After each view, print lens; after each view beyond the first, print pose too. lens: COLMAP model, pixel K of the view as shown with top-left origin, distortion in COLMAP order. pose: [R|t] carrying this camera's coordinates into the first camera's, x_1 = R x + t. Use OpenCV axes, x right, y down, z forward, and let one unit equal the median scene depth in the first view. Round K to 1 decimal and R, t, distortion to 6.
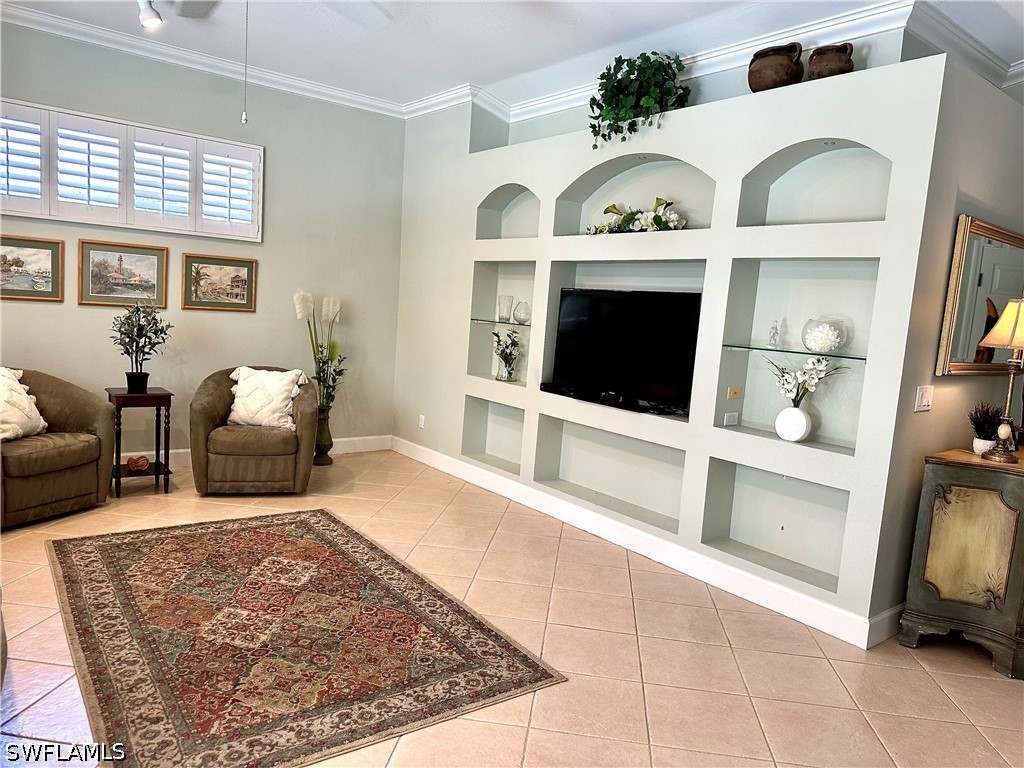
lens RADIAL K [[713.0, 0, 512.0], [0, 713.0, 384.0], [0, 0, 1]] dist [0.094541, -0.110475]
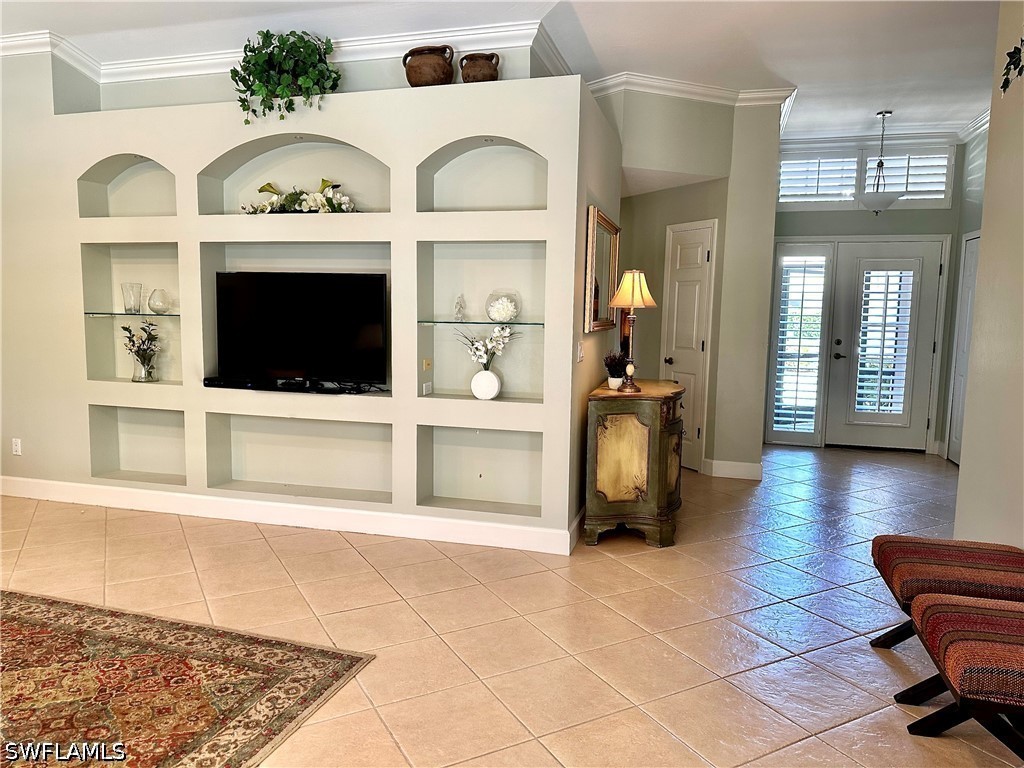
lens RADIAL K [[719.1, 0, 512.0], [0, 719.1, 384.0], [0, 0, 1]] dist [0.066628, -0.089915]
pose [[0.813547, -0.124259, 0.568067, -0.214338], [0.107650, 0.992199, 0.062864, -0.013005], [-0.571447, 0.010010, 0.820578, 0.027324]]
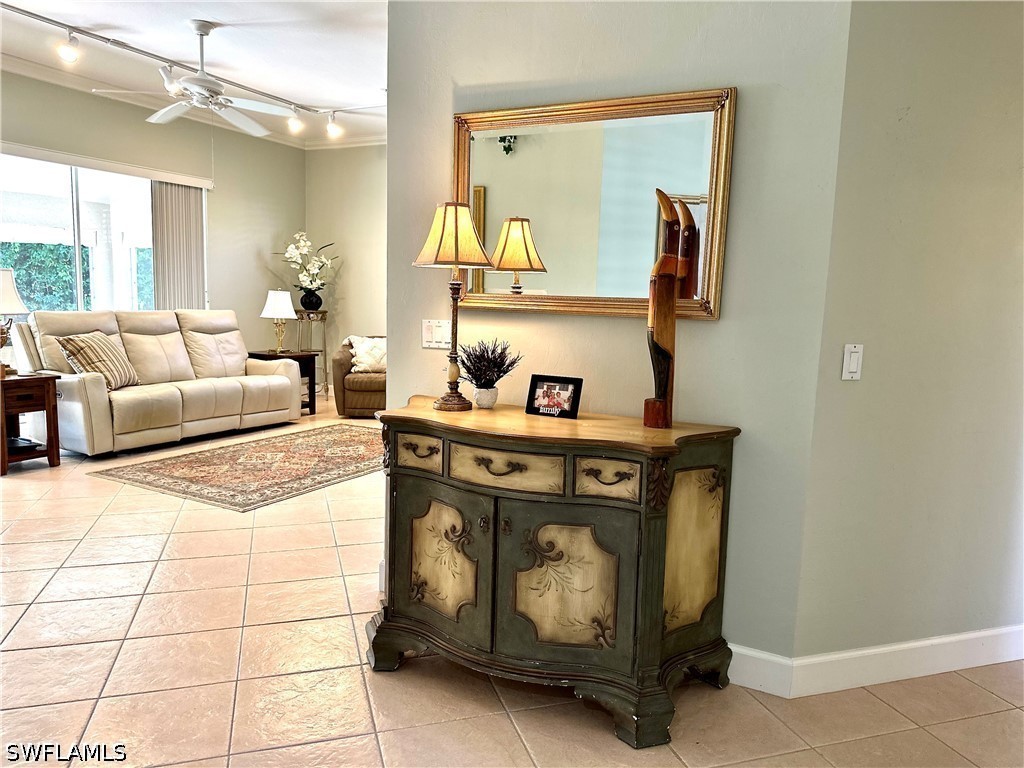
lens RADIAL K [[719.1, 0, 512.0], [0, 719.1, 384.0], [0, 0, 1]] dist [0.066628, -0.089915]
pose [[0.415634, 0.046485, -0.908343, 1.143509], [-0.103392, 0.994634, 0.003592, 0.064942], [0.903636, 0.092422, 0.418210, 0.606962]]
